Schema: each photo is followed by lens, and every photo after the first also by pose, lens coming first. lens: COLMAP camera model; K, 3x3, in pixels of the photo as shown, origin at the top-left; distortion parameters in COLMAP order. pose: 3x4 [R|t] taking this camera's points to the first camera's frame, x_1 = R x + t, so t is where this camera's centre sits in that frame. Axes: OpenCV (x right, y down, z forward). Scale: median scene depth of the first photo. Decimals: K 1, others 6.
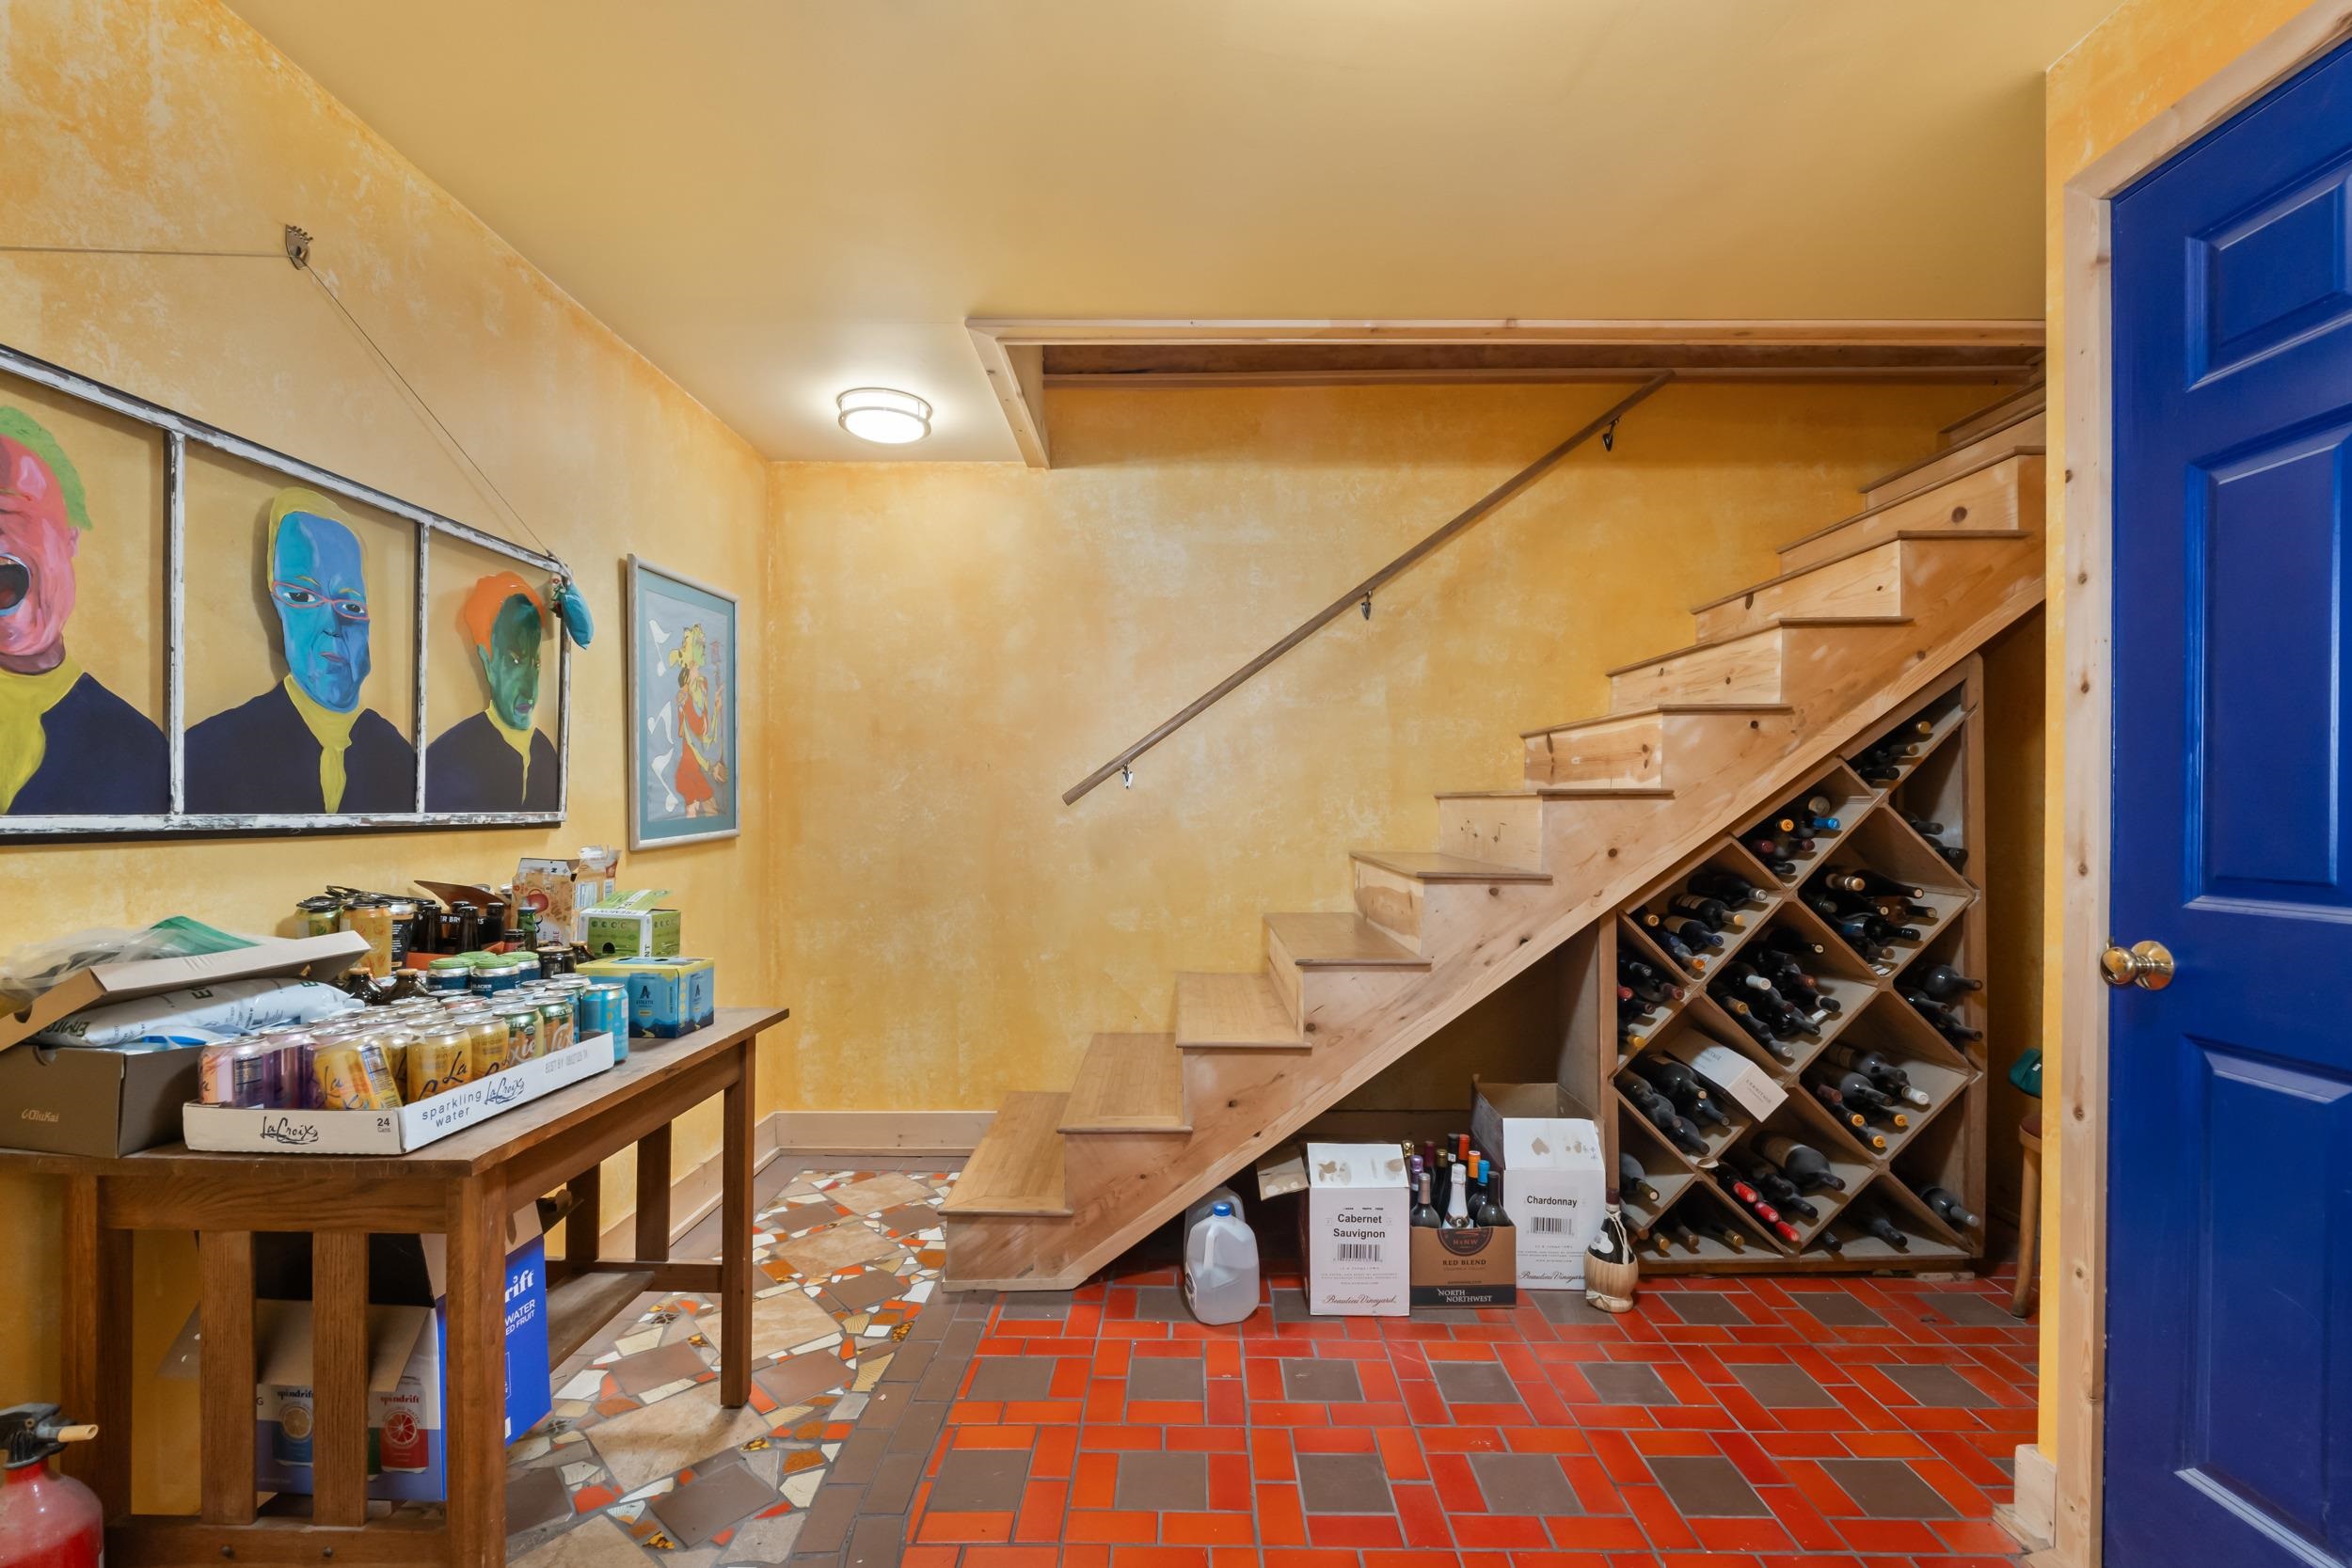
lens RADIAL K [[997.2, 0, 1191.3], [0, 997.2, 805.2], [0, 0, 1]] dist [-0.001727, -0.000393]
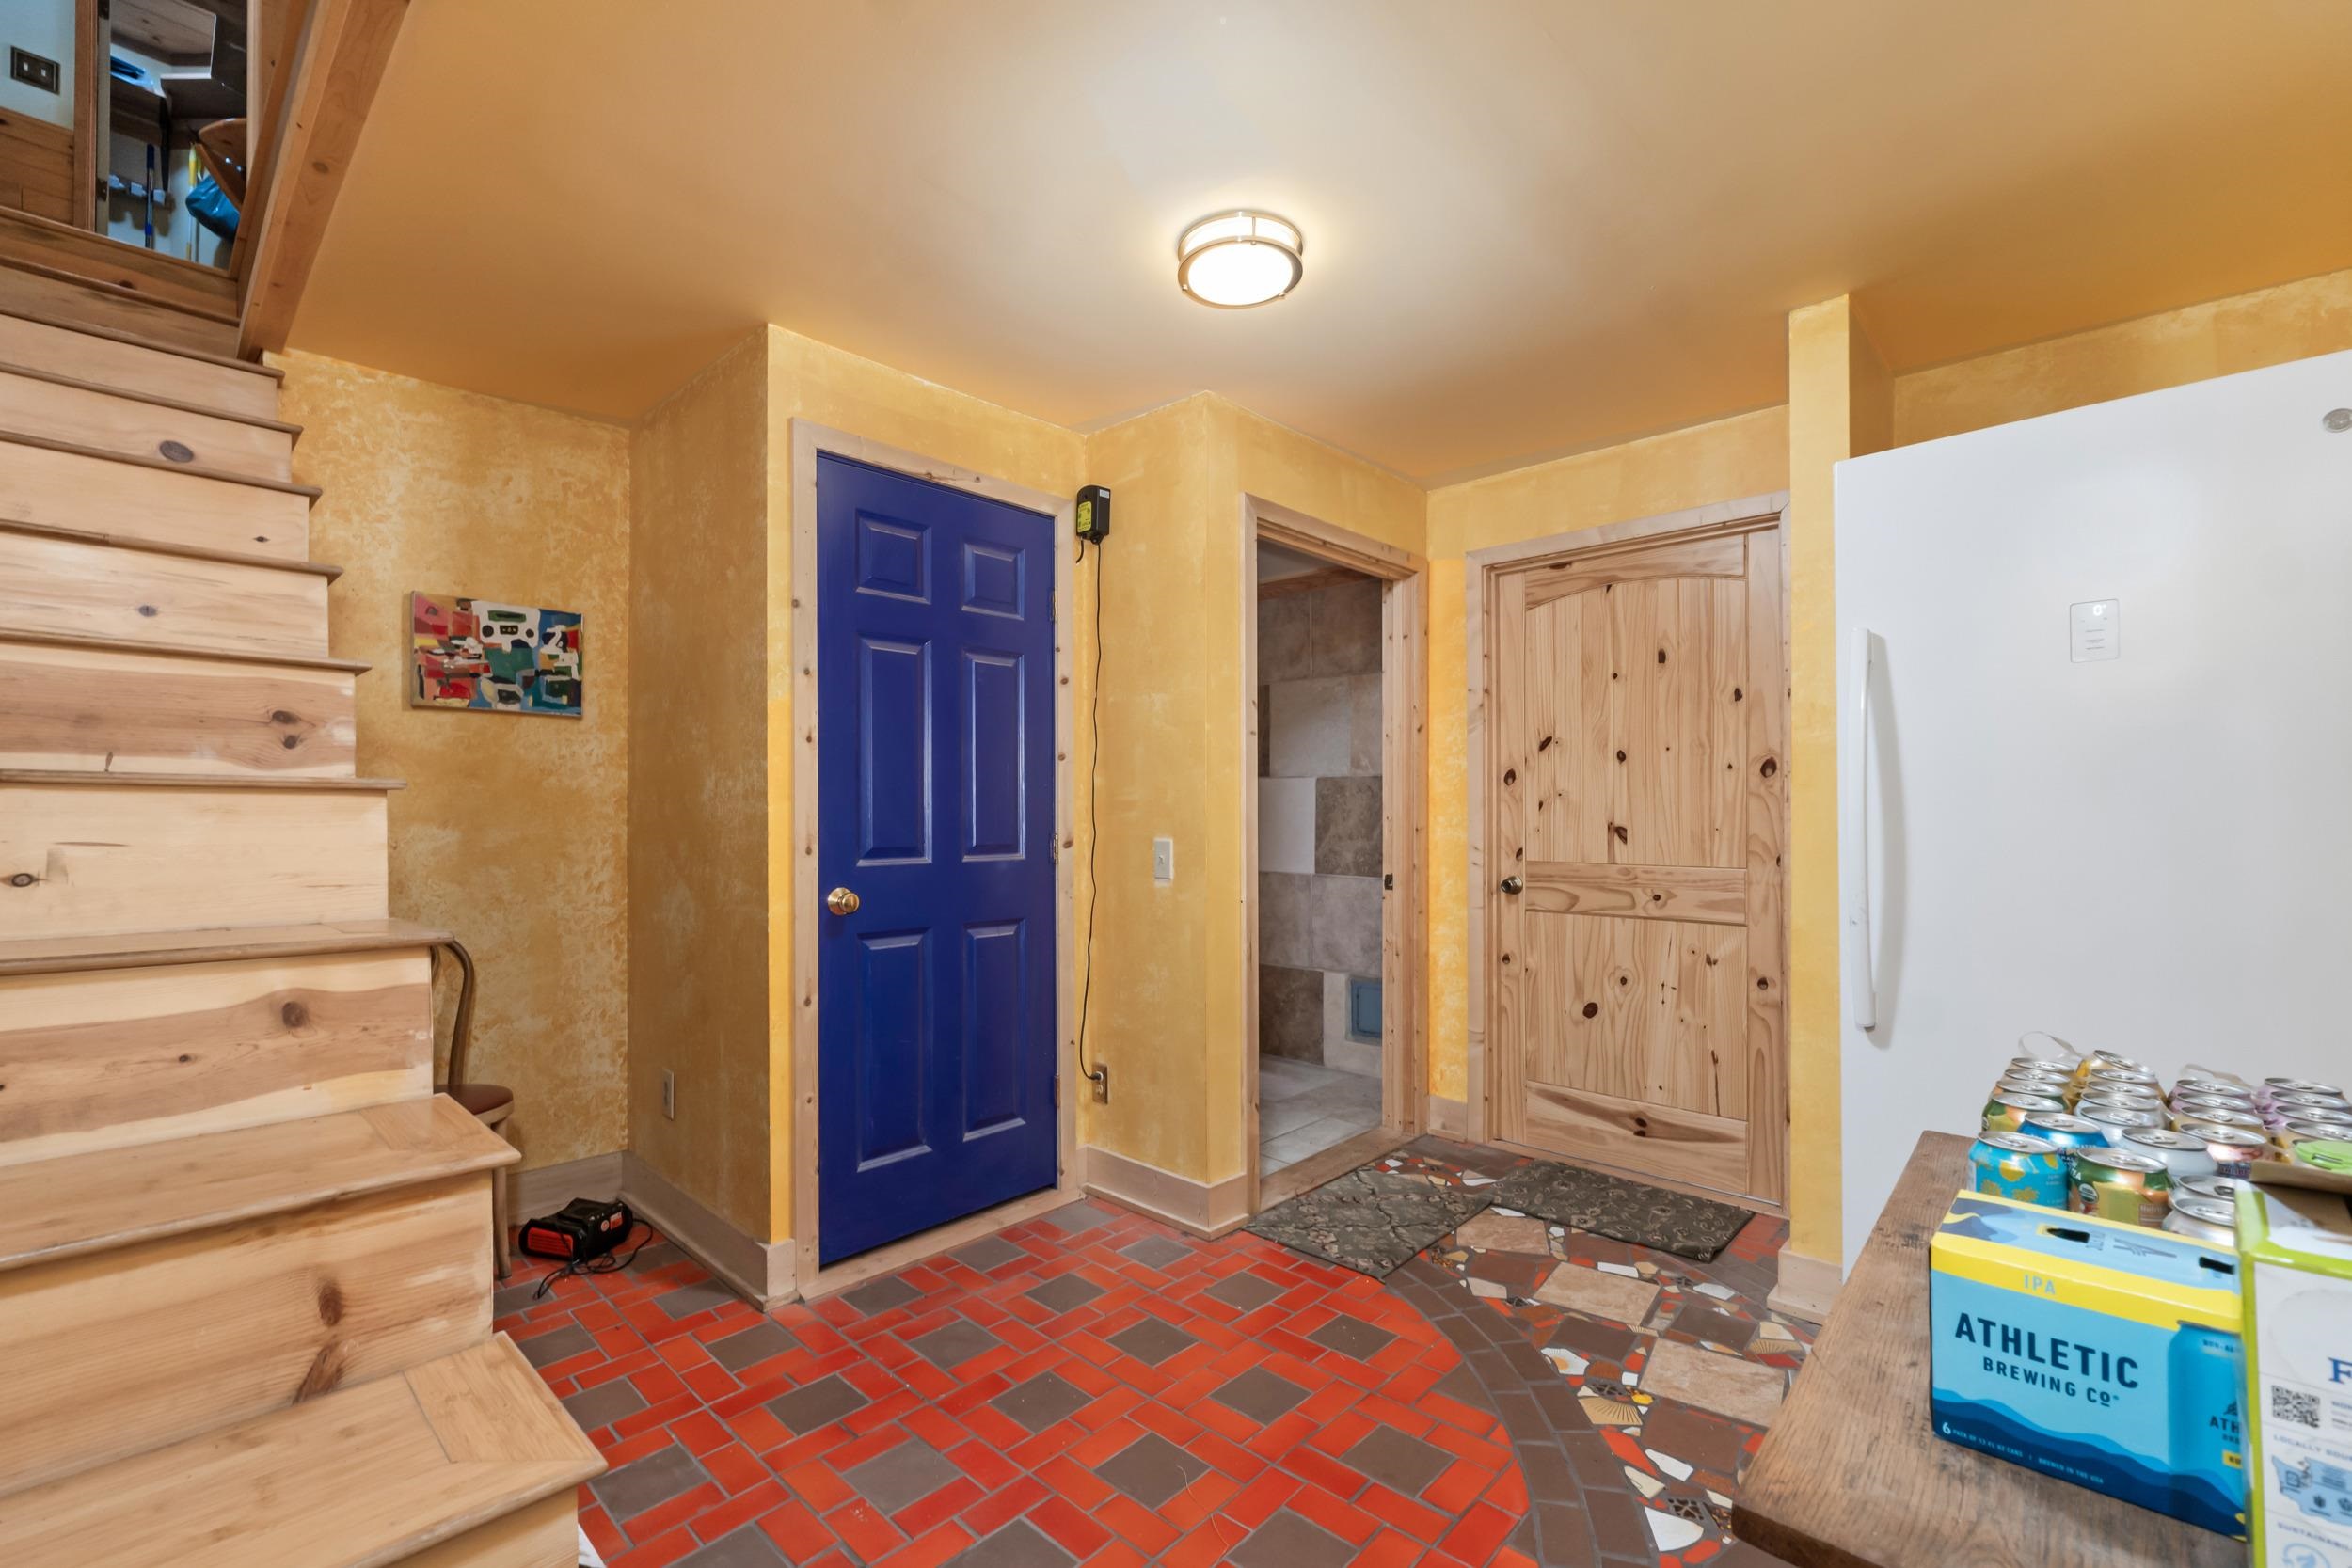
lens RADIAL K [[997.2, 0, 1191.3], [0, 997.2, 805.2], [0, 0, 1]] dist [-0.001727, -0.000393]
pose [[-0.741511, 0.006011, 0.670913, -0.680250], [-0.001177, 0.999947, -0.010259, 0.005979], [-0.670939, -0.008396, -0.741465, 1.849088]]
